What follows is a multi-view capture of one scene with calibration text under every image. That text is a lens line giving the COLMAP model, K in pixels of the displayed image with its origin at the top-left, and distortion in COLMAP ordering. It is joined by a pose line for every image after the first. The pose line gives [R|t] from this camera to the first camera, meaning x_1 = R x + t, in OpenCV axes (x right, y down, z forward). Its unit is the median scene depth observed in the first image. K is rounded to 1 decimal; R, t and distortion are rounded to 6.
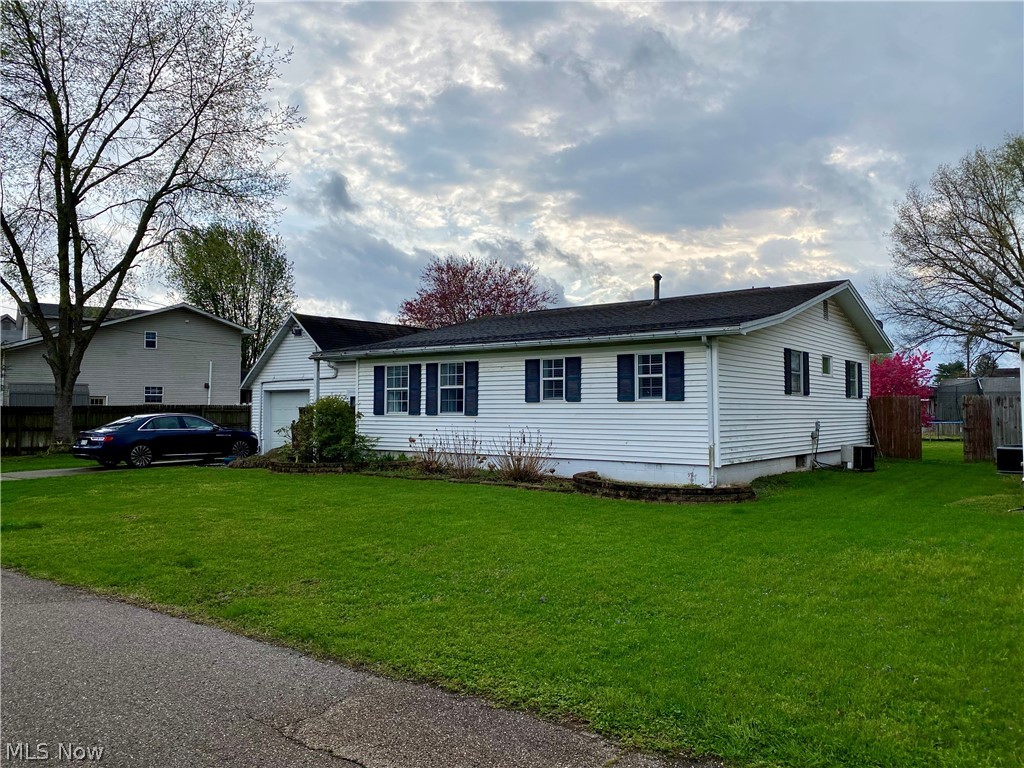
lens RADIAL K [[763.4, 0, 515.4], [0, 763.4, 383.8], [0, 0, 1]] dist [0.042873, -0.000344]
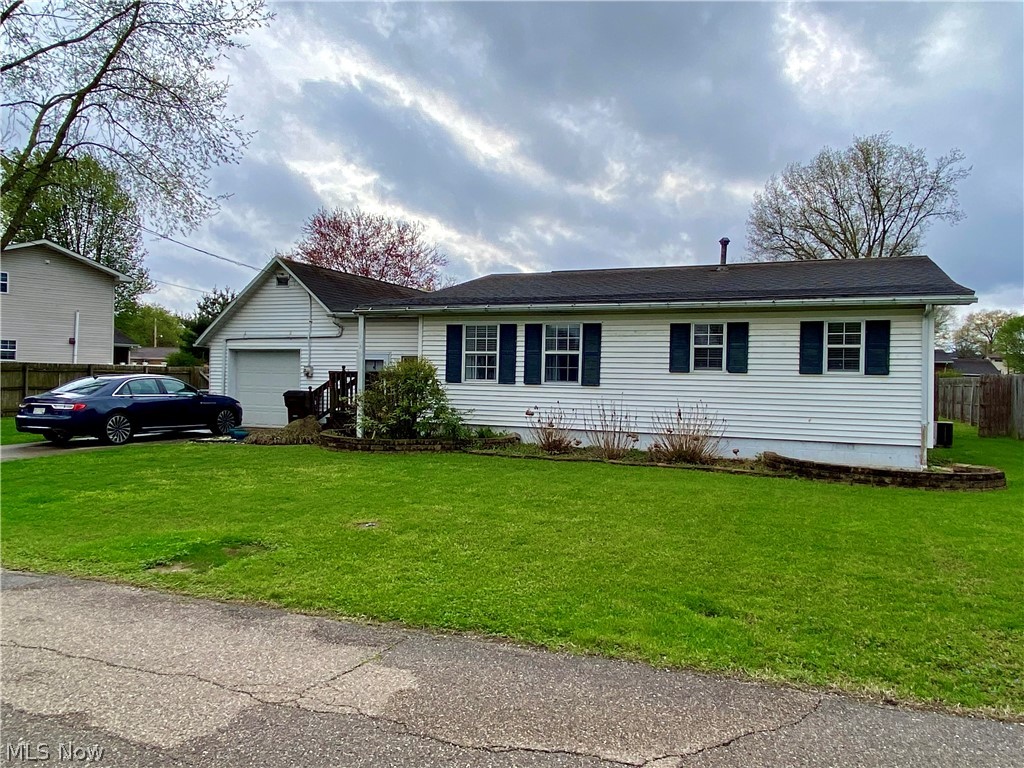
lens RADIAL K [[738.9, 0, 514.4], [0, 738.9, 387.2], [0, 0, 1]] dist [0.056971, -0.014017]
pose [[0.966685, 0.017077, 0.255397, -0.351175], [-0.028886, 0.998676, 0.042557, 0.009573], [-0.254333, -0.048516, 0.965899, 0.206445]]
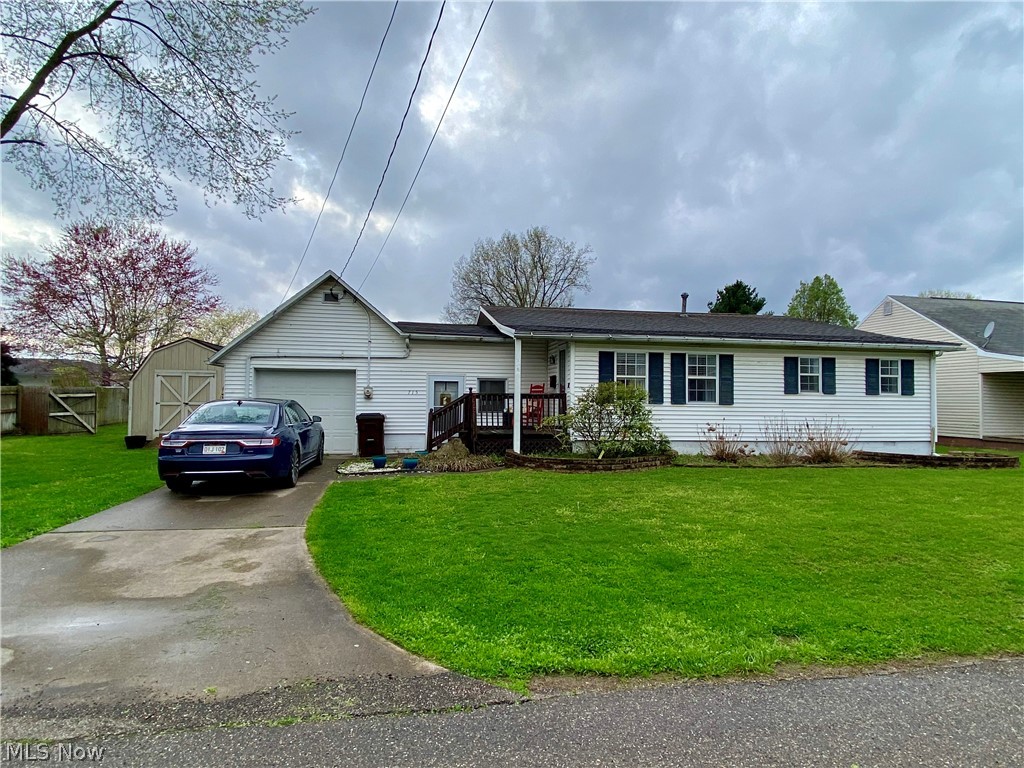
lens RADIAL K [[573.8, 0, 508.9], [0, 573.8, 382.2], [0, 0, 1]] dist [0.046298, -0.046361]
pose [[0.688840, 0.028442, 0.724356, -0.846694], [-0.036024, 0.999339, -0.004981, 0.024449], [-0.724018, -0.022663, 0.689408, 0.651673]]
